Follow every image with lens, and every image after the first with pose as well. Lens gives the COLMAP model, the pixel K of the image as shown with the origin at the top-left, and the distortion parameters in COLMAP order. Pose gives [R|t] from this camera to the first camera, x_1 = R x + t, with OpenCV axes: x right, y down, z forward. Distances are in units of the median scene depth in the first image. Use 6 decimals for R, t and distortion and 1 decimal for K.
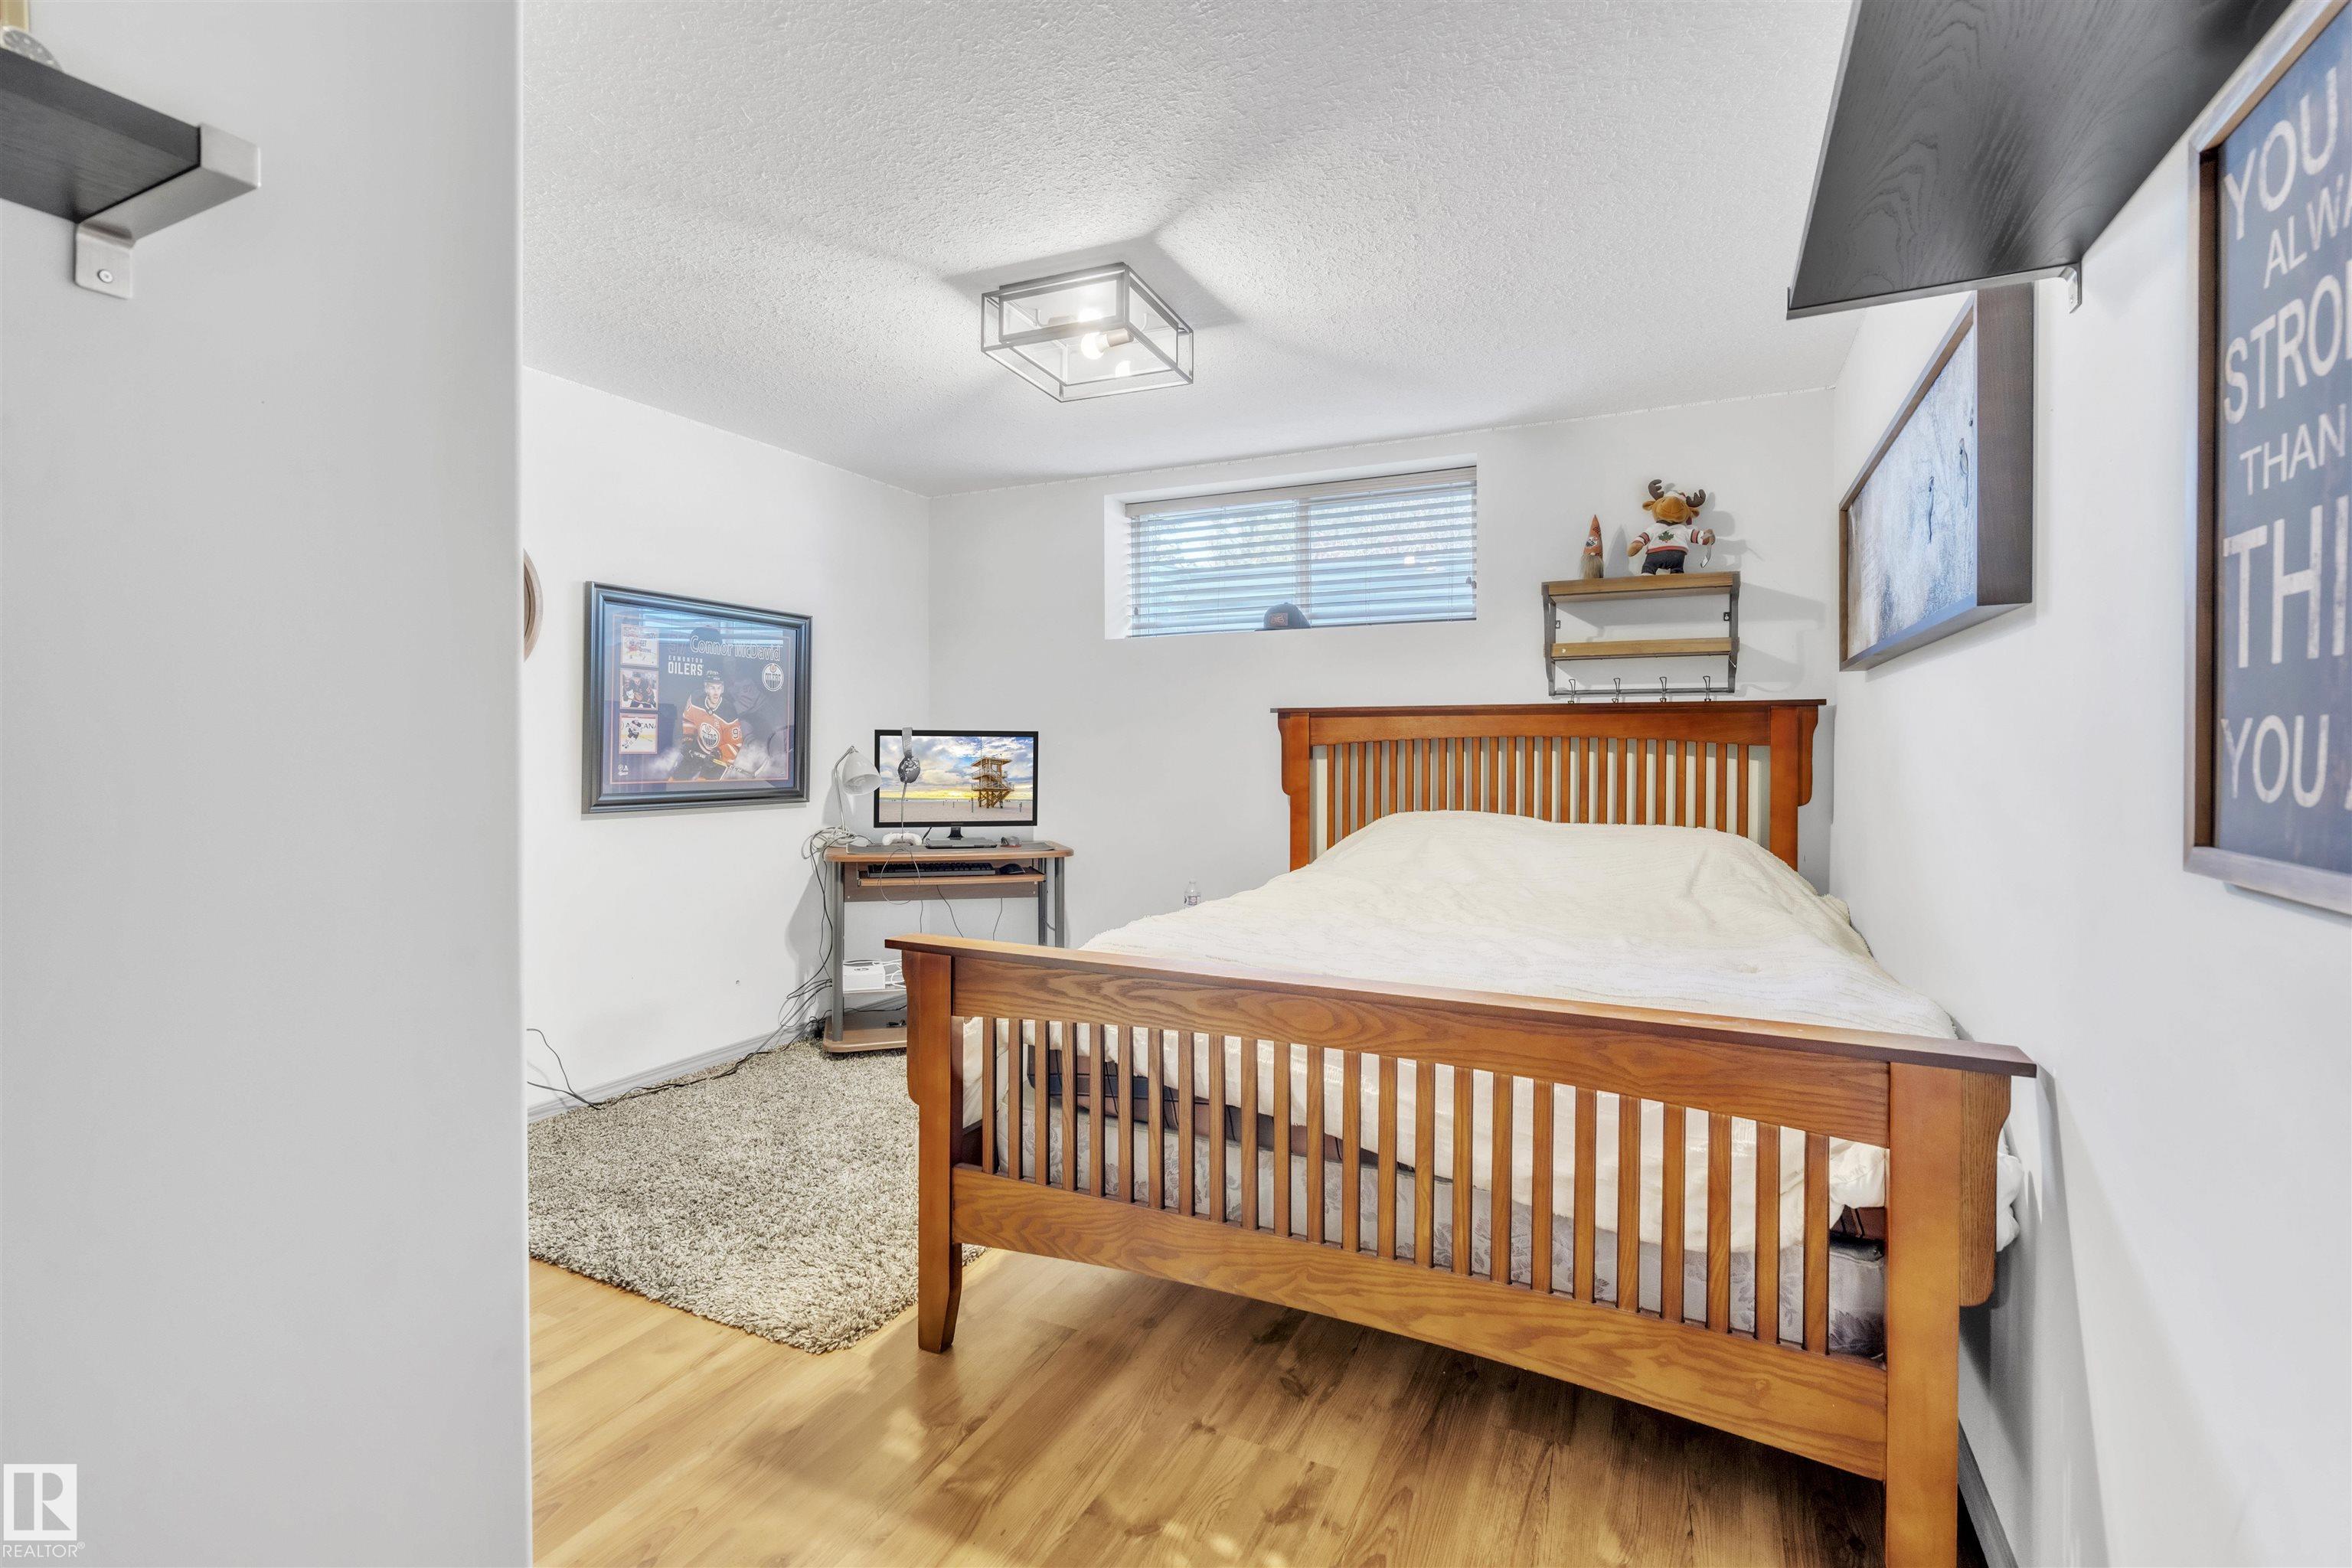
lens RADIAL K [[1068.7, 0, 1172.5], [0, 1068.7, 759.5], [0, 0, 1]] dist [-0.000907, 0.000900]
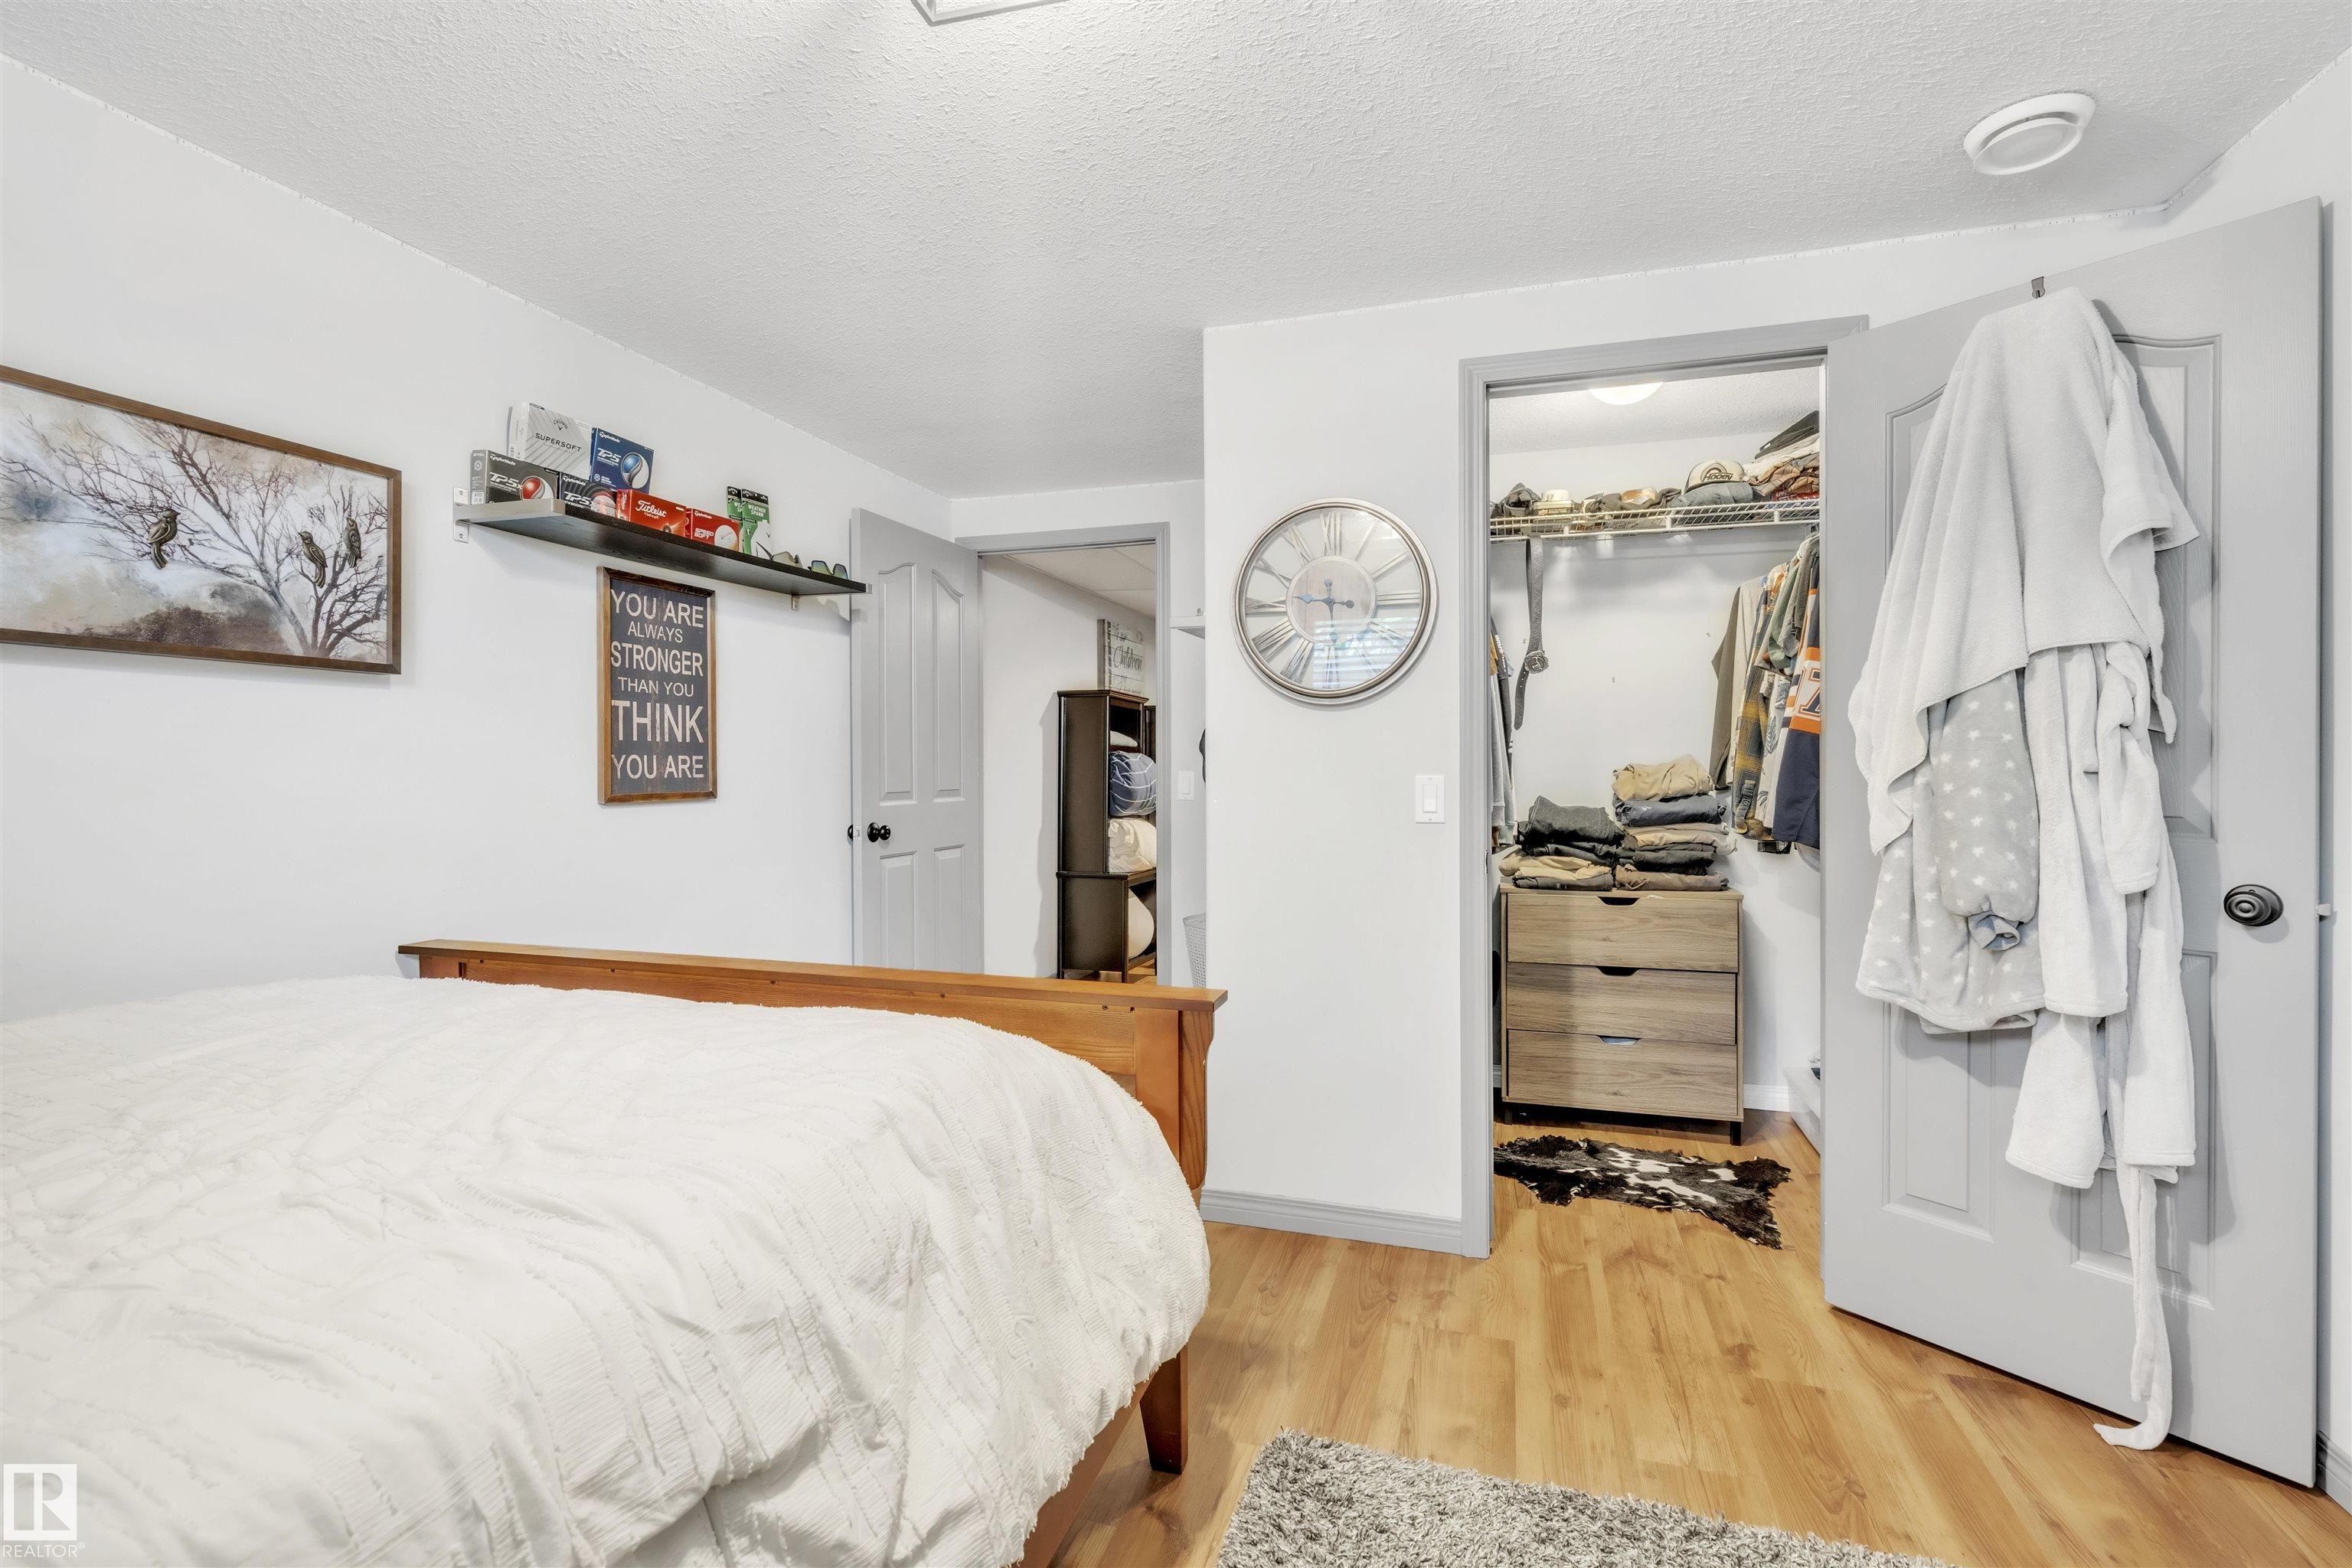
lens RADIAL K [[1068.7, 0, 1172.5], [0, 1068.7, 759.5], [0, 0, 1]] dist [-0.000907, 0.000900]
pose [[-0.989565, 0.000533, -0.144085, -0.169025], [-0.001420, 0.999908, 0.013454, -0.048883], [0.144079, 0.013518, -0.989474, 3.107295]]
